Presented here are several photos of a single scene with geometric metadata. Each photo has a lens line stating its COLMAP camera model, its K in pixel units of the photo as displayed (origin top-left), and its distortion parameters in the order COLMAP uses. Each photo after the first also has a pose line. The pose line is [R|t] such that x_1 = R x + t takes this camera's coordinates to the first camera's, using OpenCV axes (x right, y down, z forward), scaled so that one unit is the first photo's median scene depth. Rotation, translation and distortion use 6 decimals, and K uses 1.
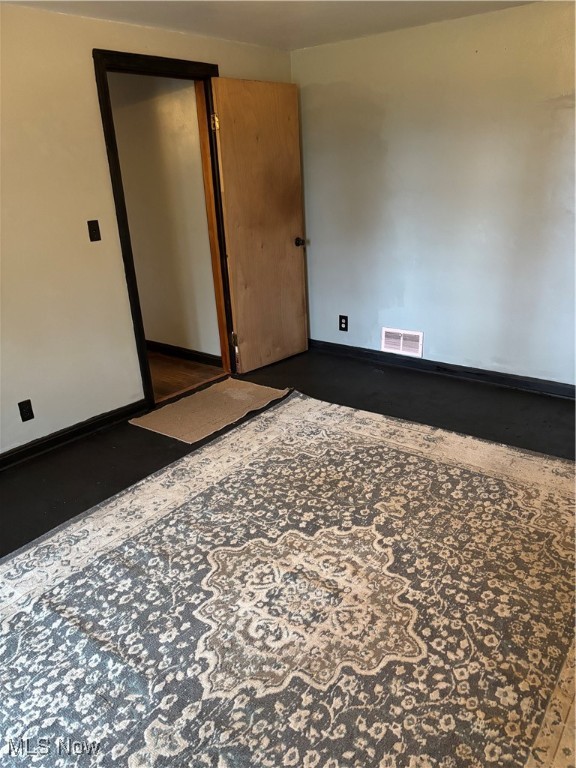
lens RADIAL K [[584.2, 0, 284.0], [0, 584.2, 380.7], [0, 0, 1]] dist [0.070513, -0.049509]
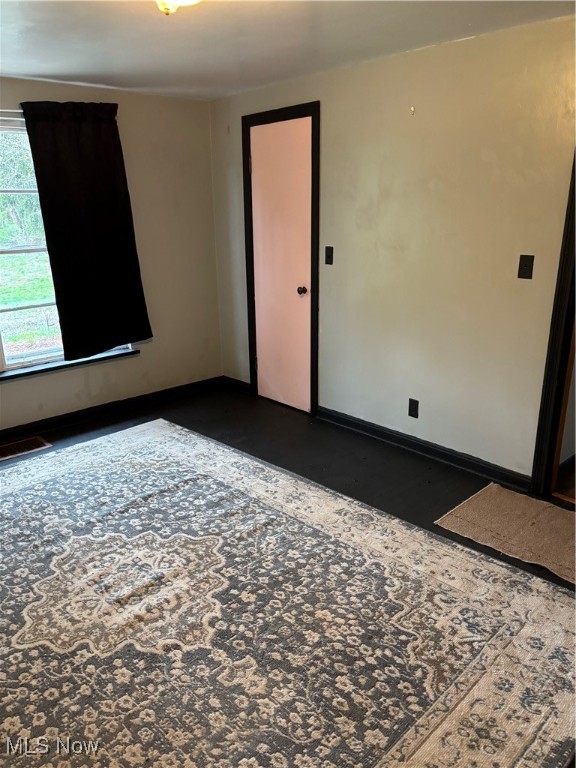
lens RADIAL K [[584.2, 0, 284.0], [0, 584.2, 380.7], [0, 0, 1]] dist [0.070513, -0.049509]
pose [[-0.135732, 0.343696, -0.929220, 0.787977], [-0.322314, 0.871562, 0.369450, -0.421320], [0.936851, 0.349647, -0.007521, 0.989253]]
